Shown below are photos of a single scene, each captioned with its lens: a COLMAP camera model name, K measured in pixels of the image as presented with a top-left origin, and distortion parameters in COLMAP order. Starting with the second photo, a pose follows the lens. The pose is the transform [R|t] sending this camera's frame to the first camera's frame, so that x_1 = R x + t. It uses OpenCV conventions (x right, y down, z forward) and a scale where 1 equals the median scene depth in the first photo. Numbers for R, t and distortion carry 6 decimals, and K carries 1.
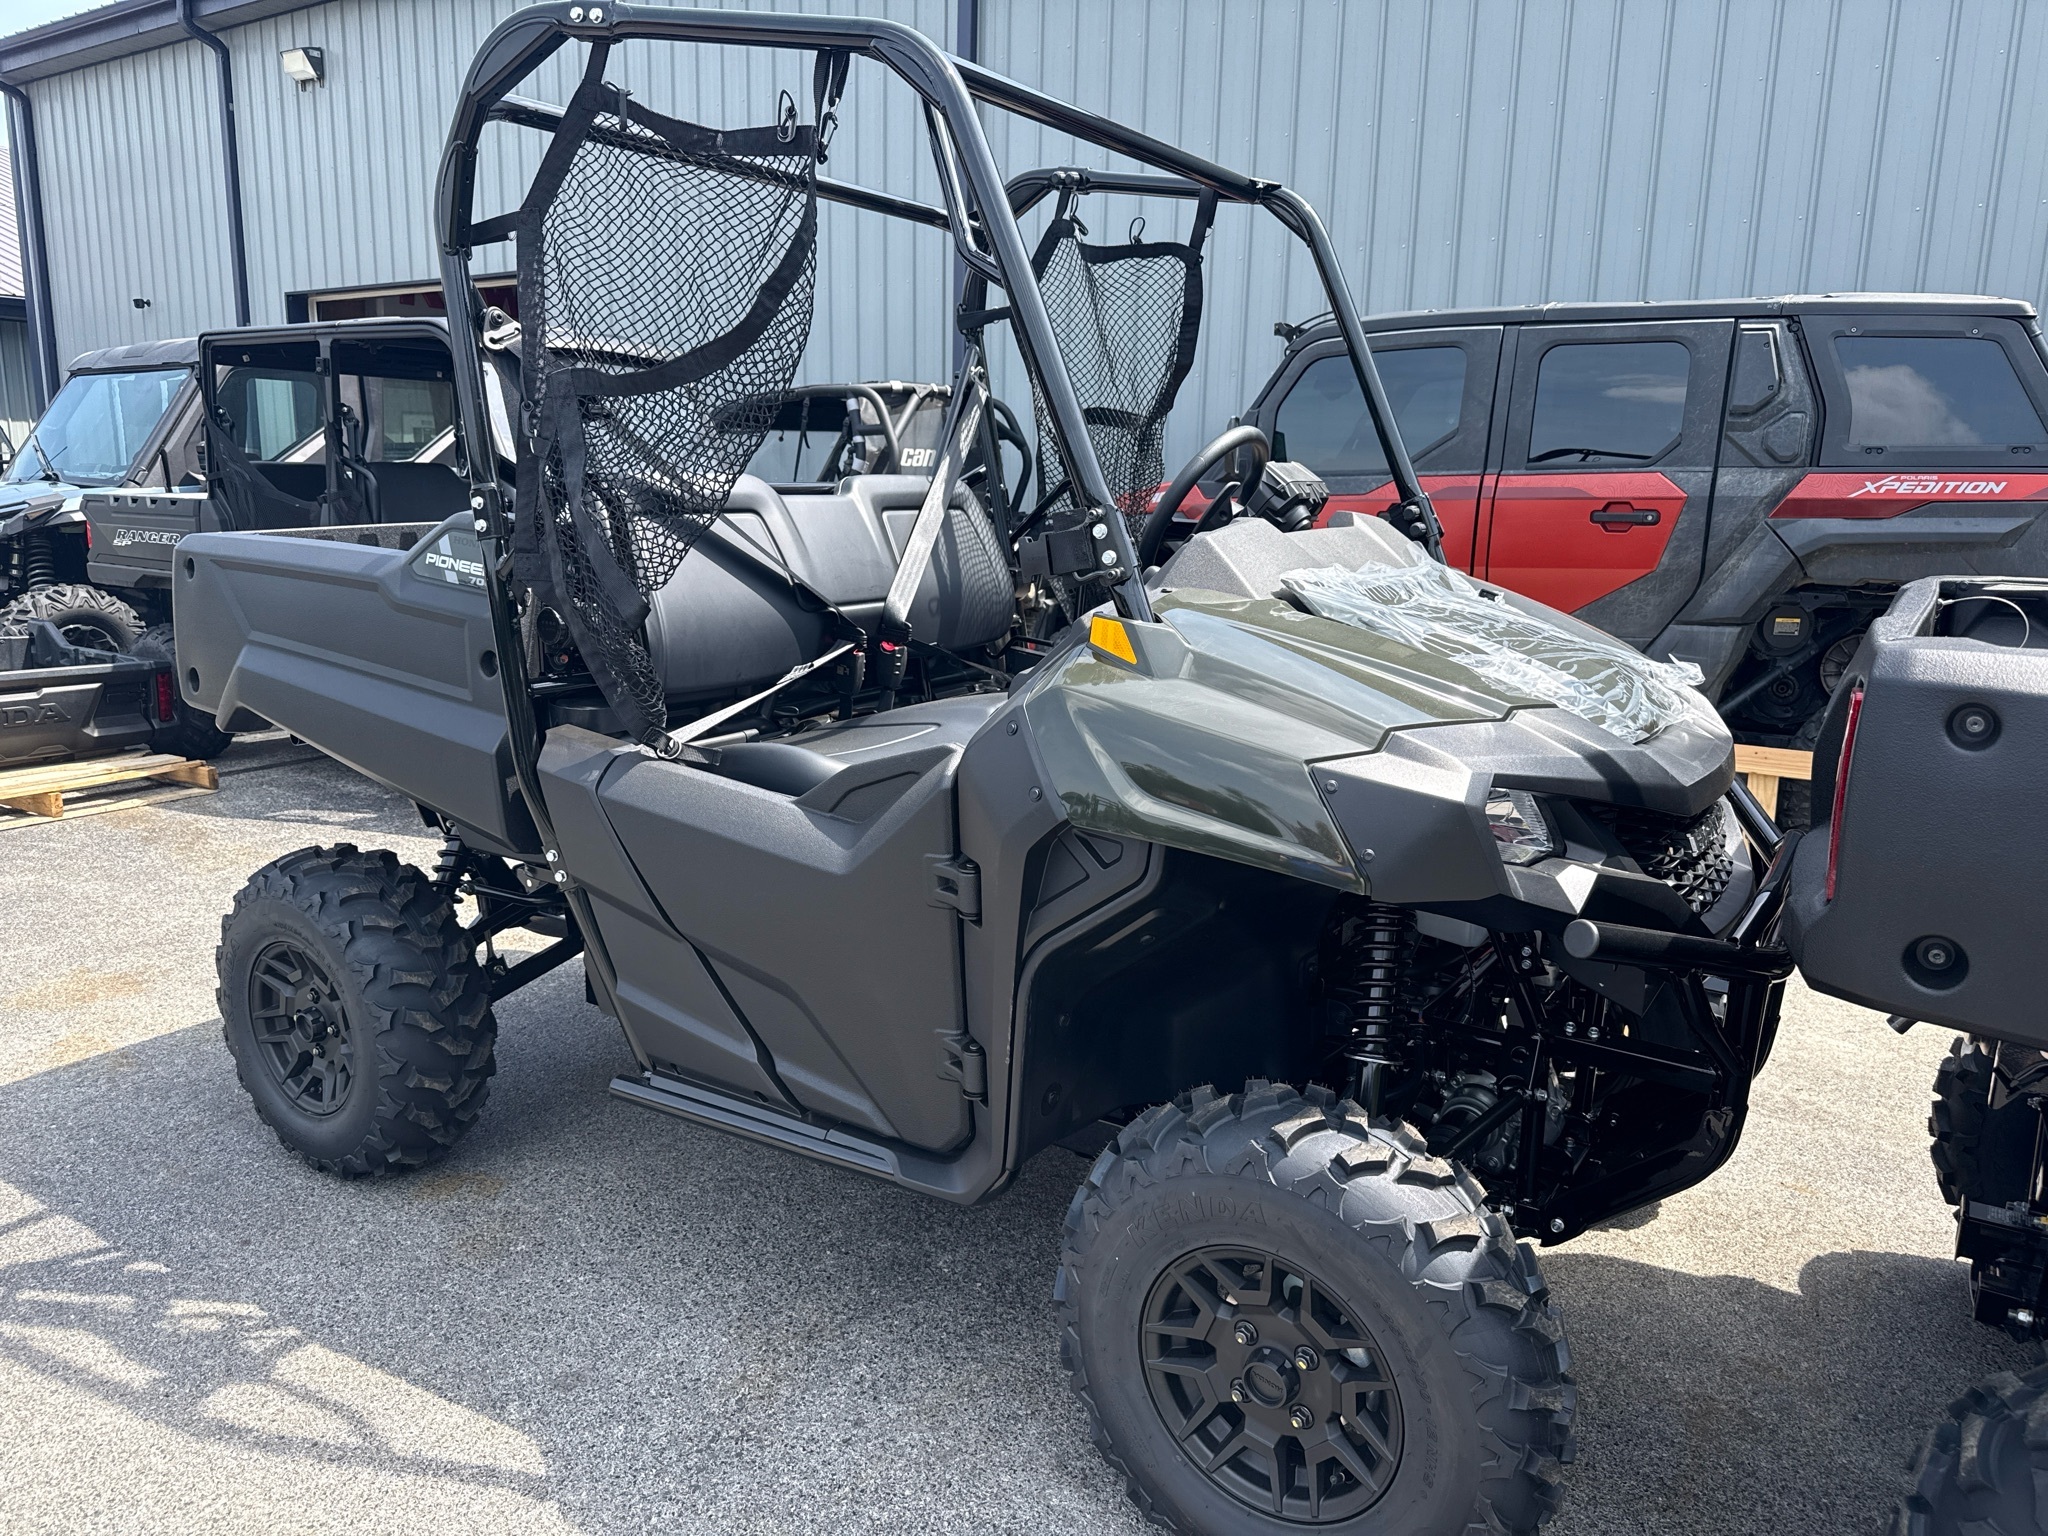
lens RADIAL K [[1485.5, 0, 1024.5], [0, 1485.5, 775.7], [0, 0, 1]] dist [0.020047, -0.070923]
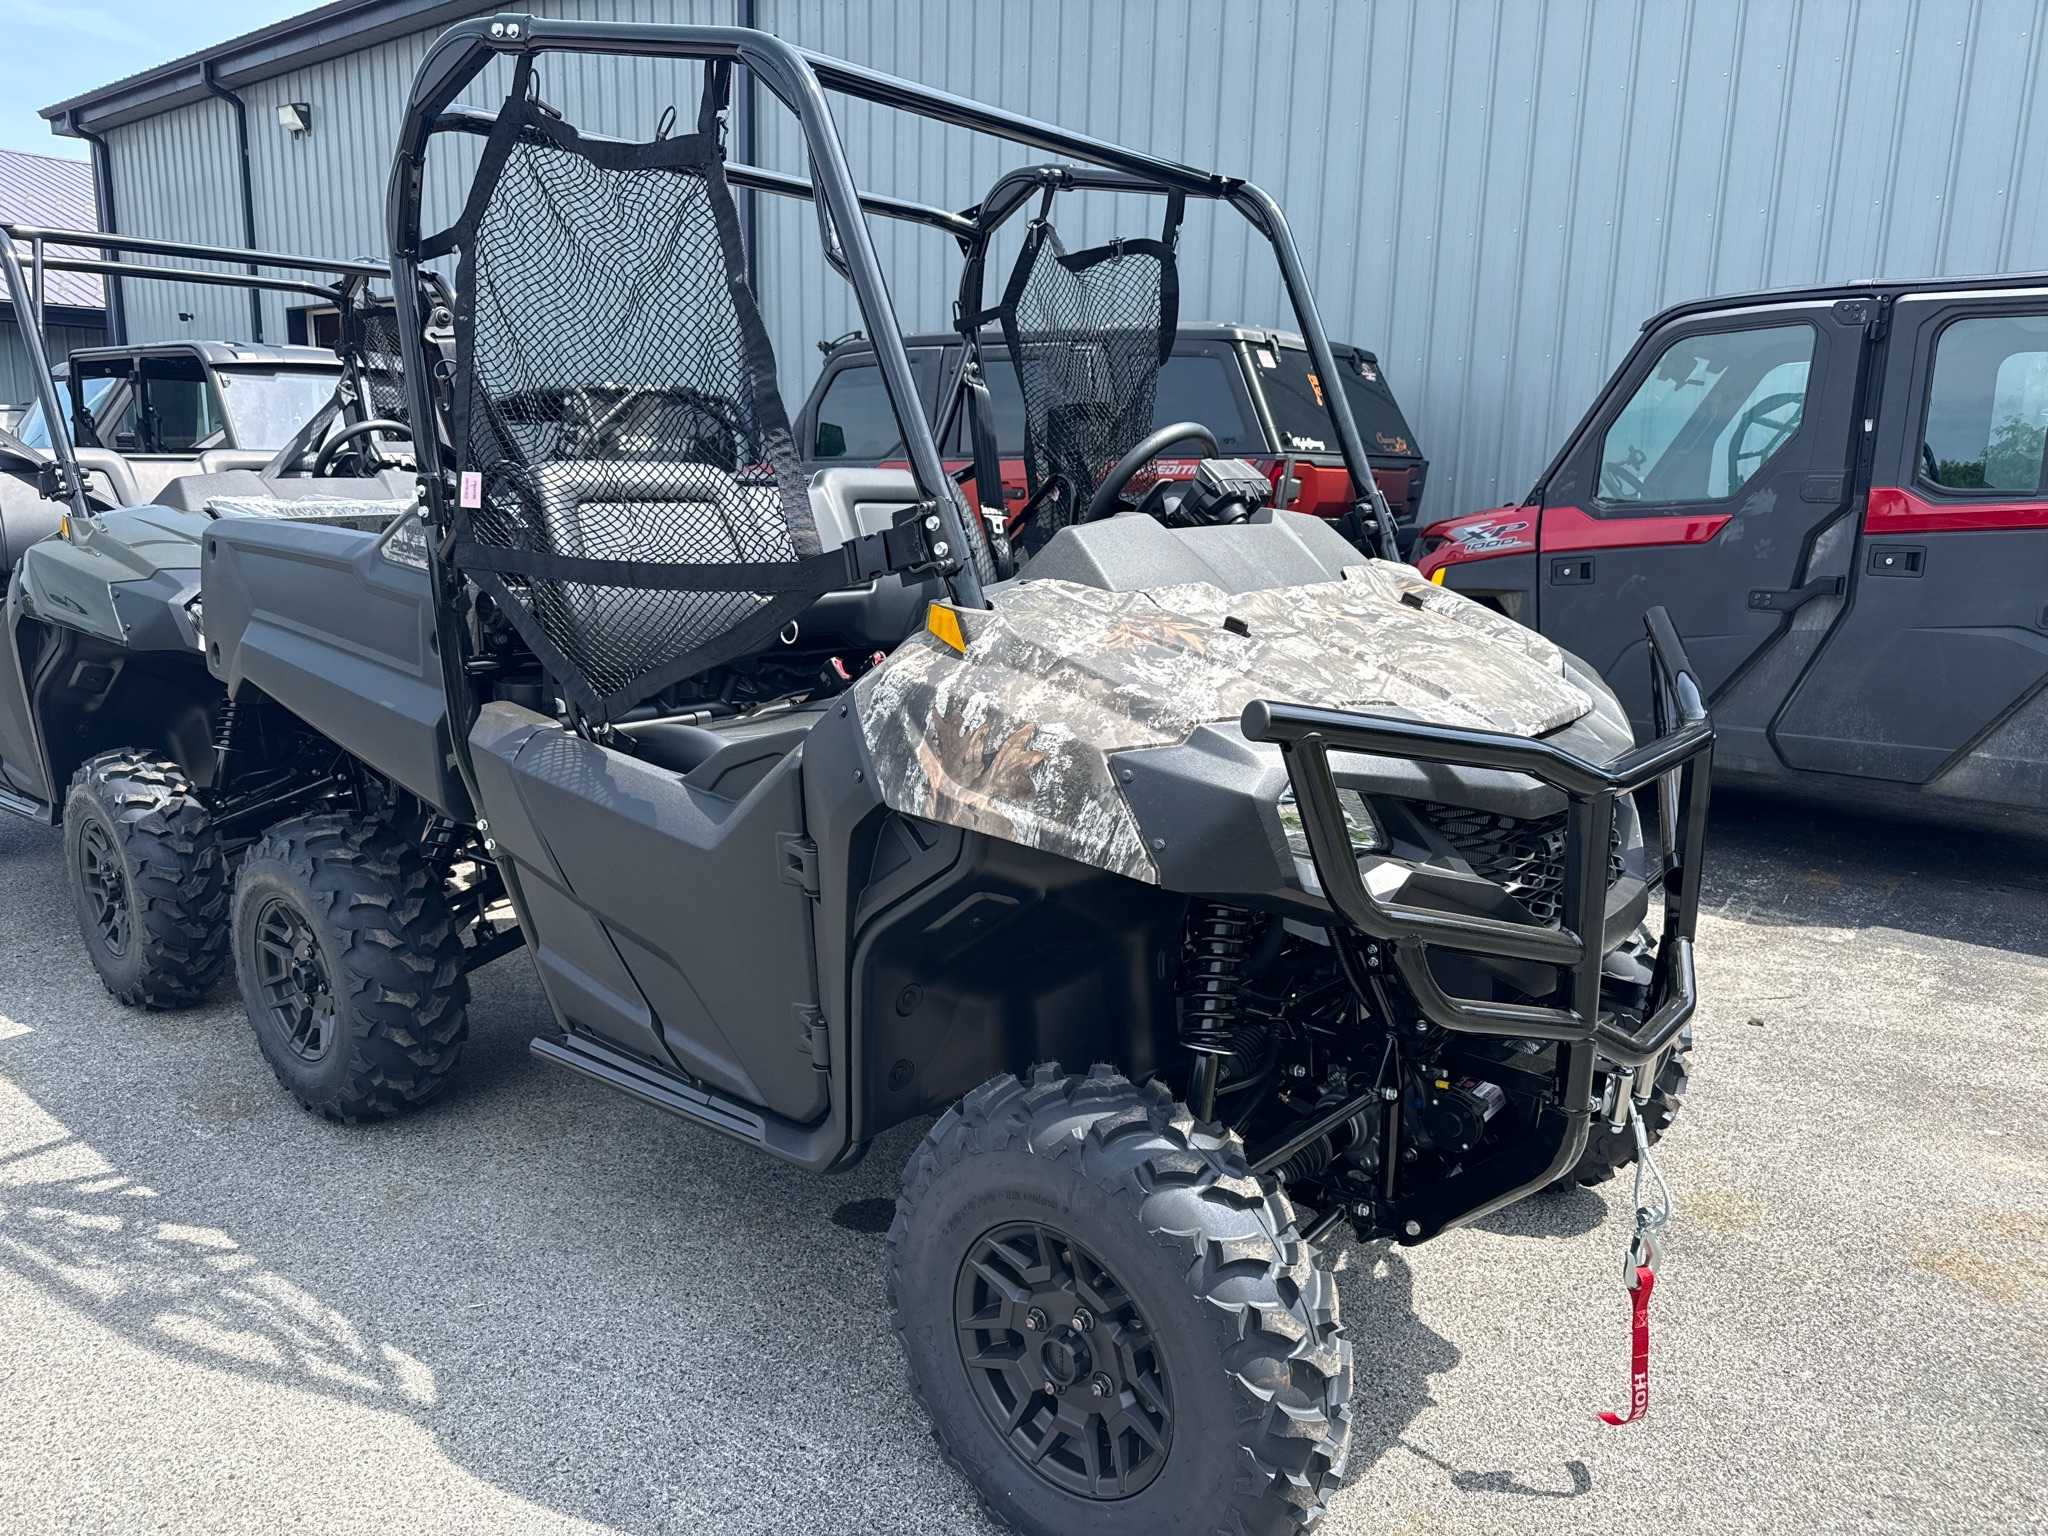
lens RADIAL K [[1485.5, 0, 1008.2], [0, 1485.5, 775.8], [0, 0, 1]] dist [0.020047, -0.070923]
pose [[0.993630, 0.030514, -0.108478, 0.175550], [-0.030214, 0.999534, 0.004408, 0.003281], [0.108562, -0.001102, 0.994089, -0.011948]]
